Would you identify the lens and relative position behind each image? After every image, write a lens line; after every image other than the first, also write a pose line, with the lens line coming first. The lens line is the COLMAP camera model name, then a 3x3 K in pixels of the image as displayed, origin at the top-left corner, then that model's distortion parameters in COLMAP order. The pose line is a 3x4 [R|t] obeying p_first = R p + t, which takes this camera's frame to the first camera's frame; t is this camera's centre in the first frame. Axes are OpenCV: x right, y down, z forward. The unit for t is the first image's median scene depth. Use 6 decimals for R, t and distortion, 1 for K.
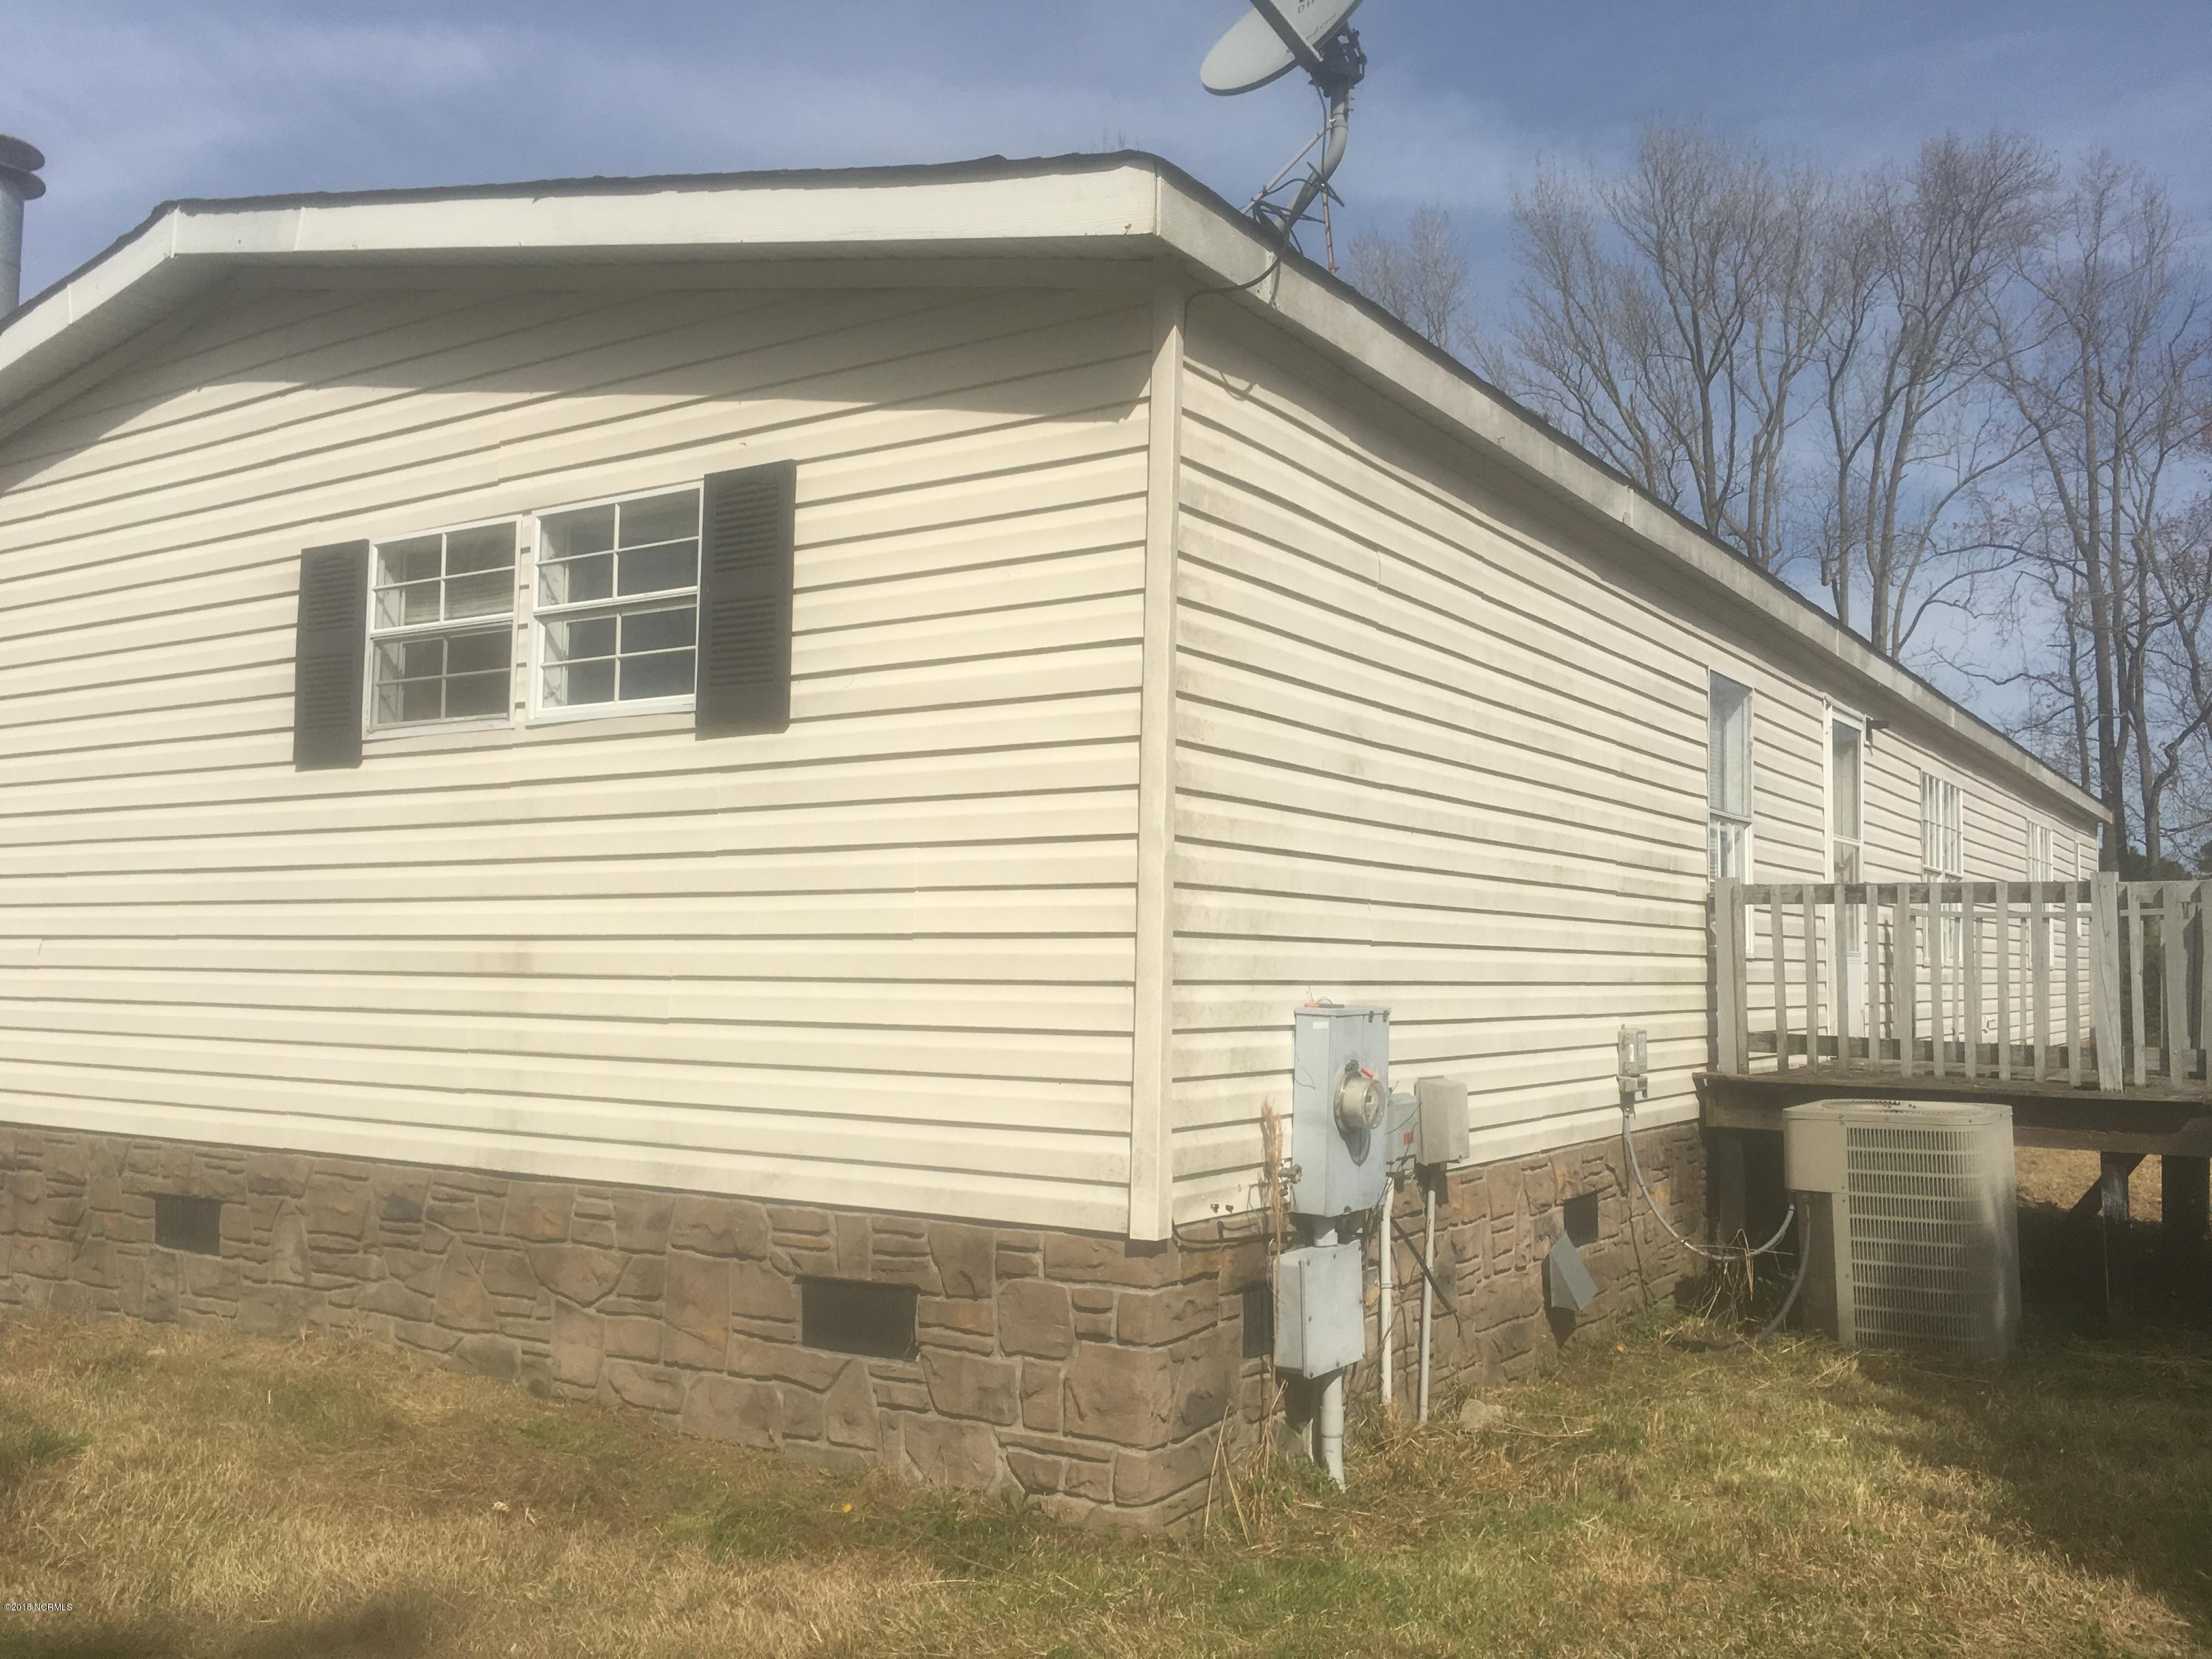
lens RADIAL K [[1871.3, 0, 1106.0], [0, 1871.3, 829.5], [0, 0, 1]] dist [0.094713, -0.114070]
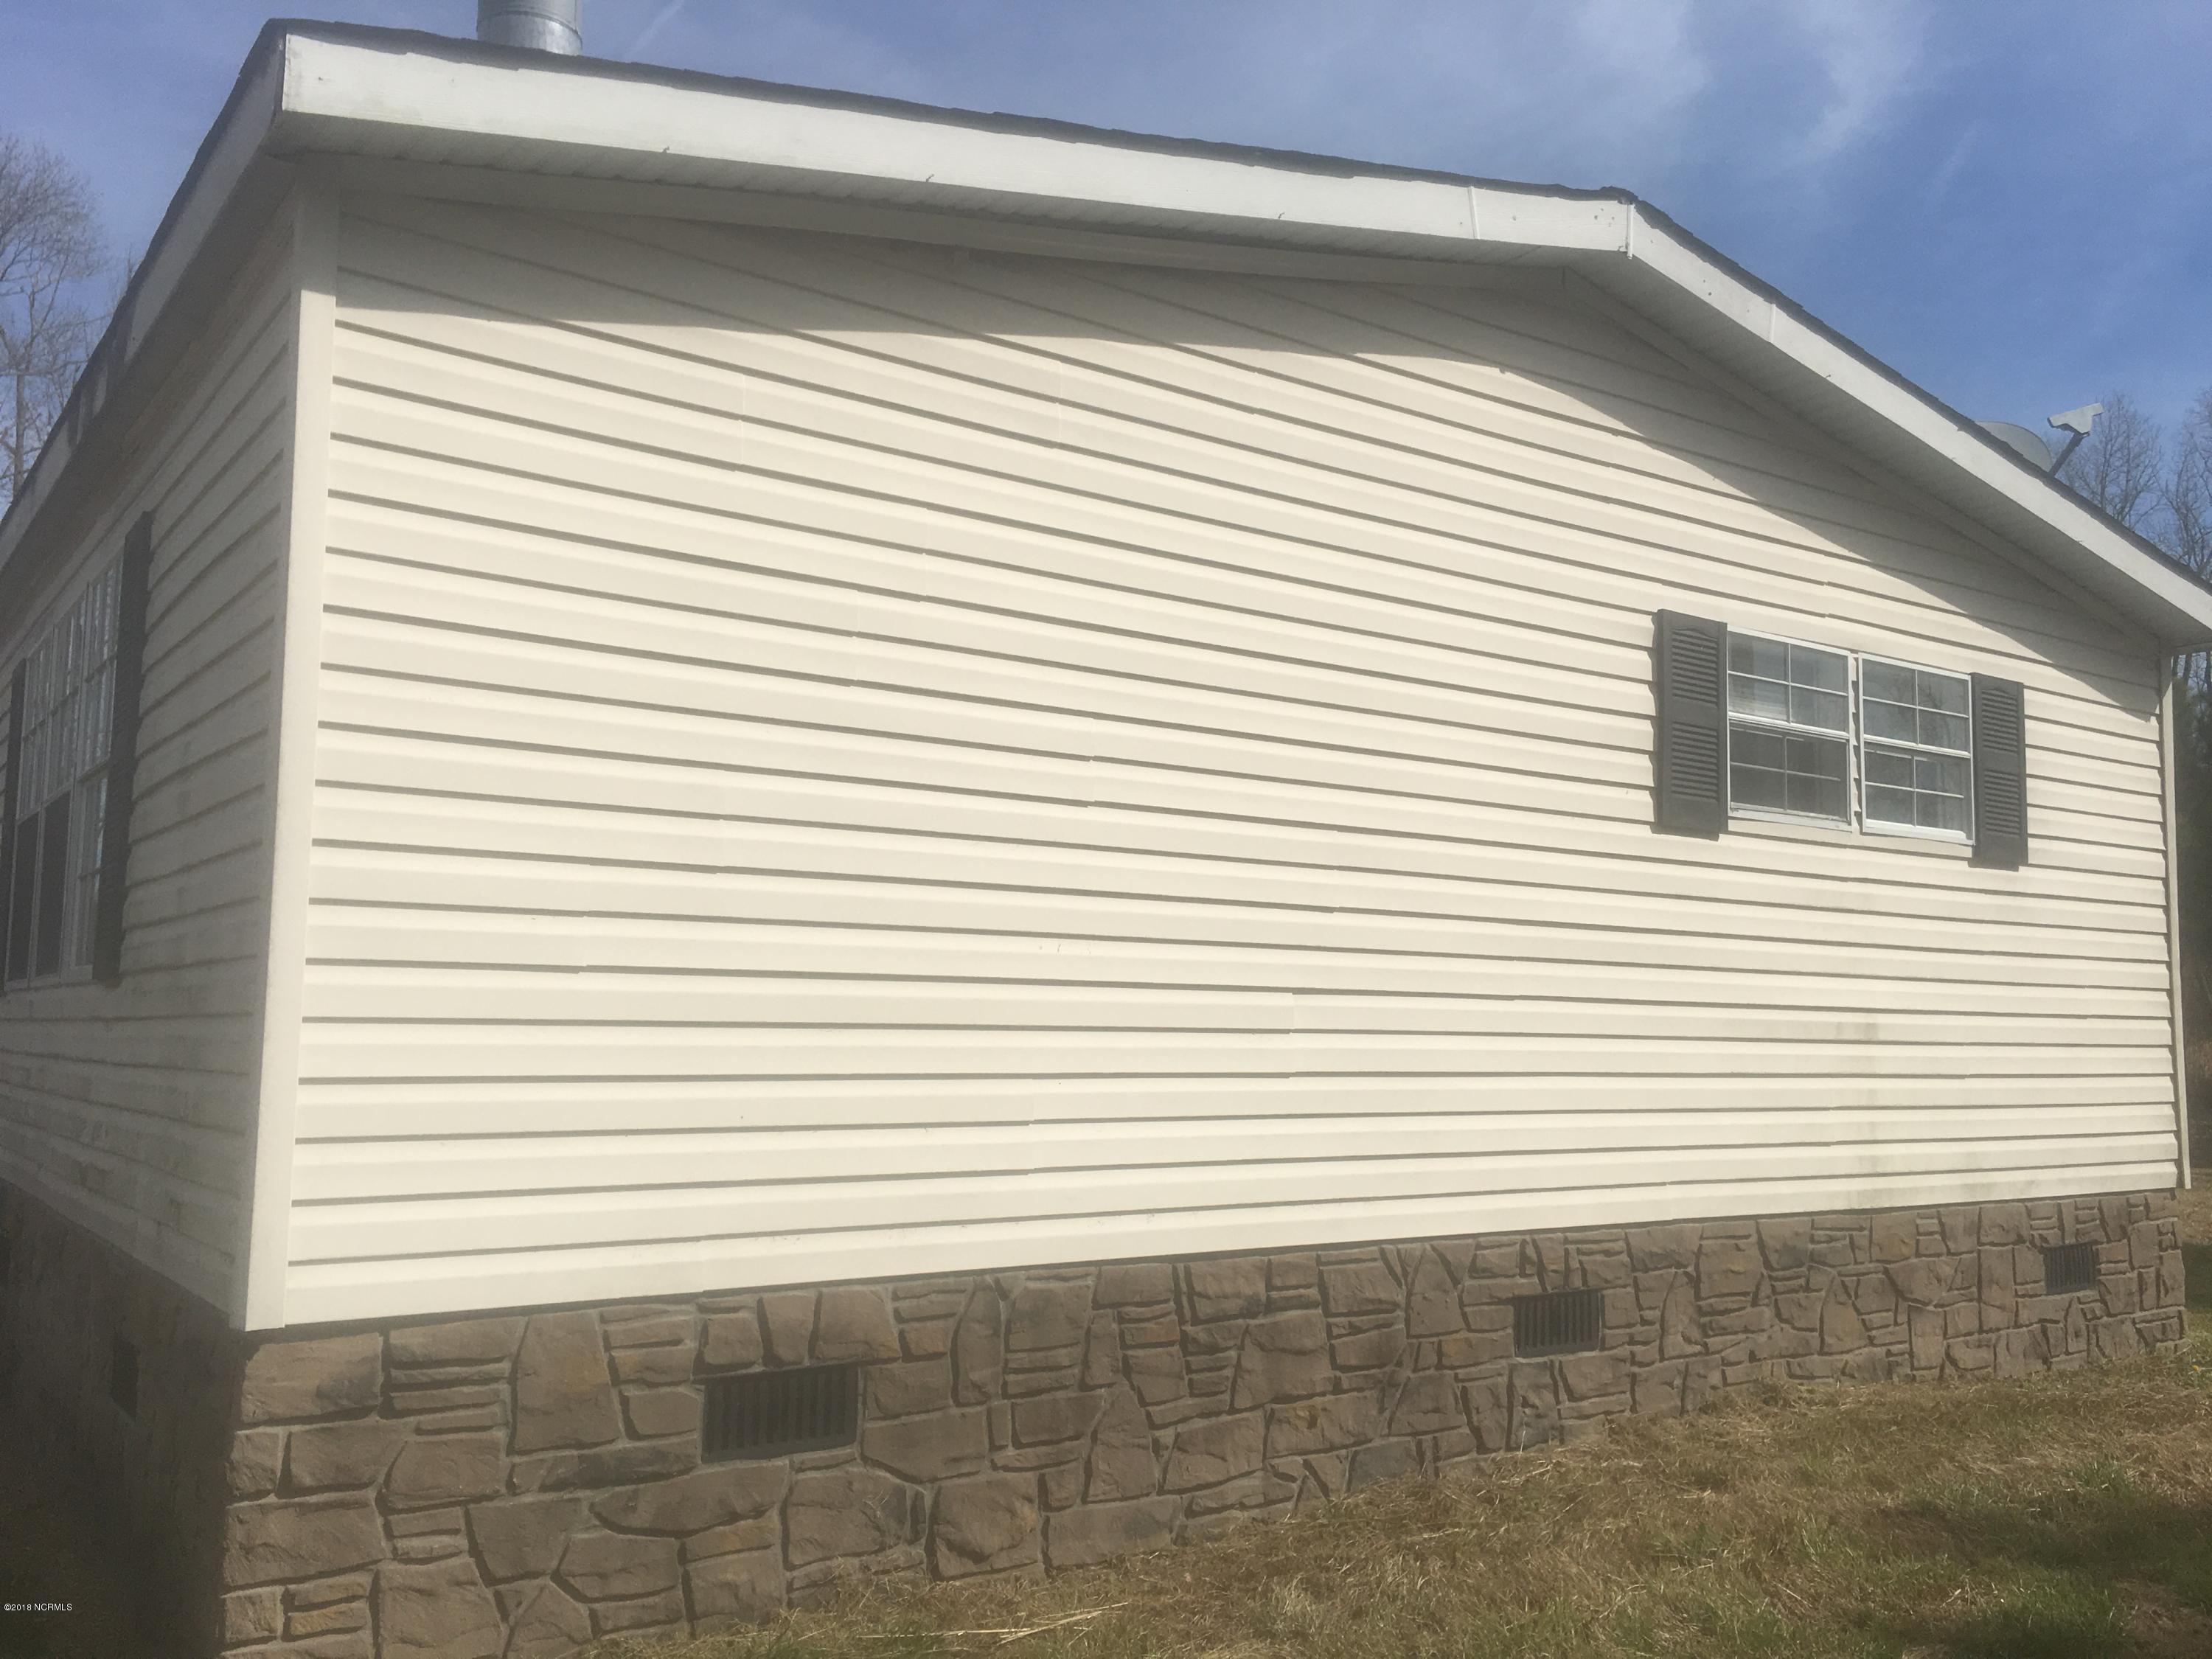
lens RADIAL K [[1871.3, 0, 1106.0], [0, 1871.3, 829.5], [0, 0, 1]] dist [0.094713, -0.114070]
pose [[0.355522, 0.087659, 0.930548, -1.620263], [-0.080187, 0.994782, -0.063074, 0.058239], [-0.931222, -0.052194, 0.360696, 1.031834]]
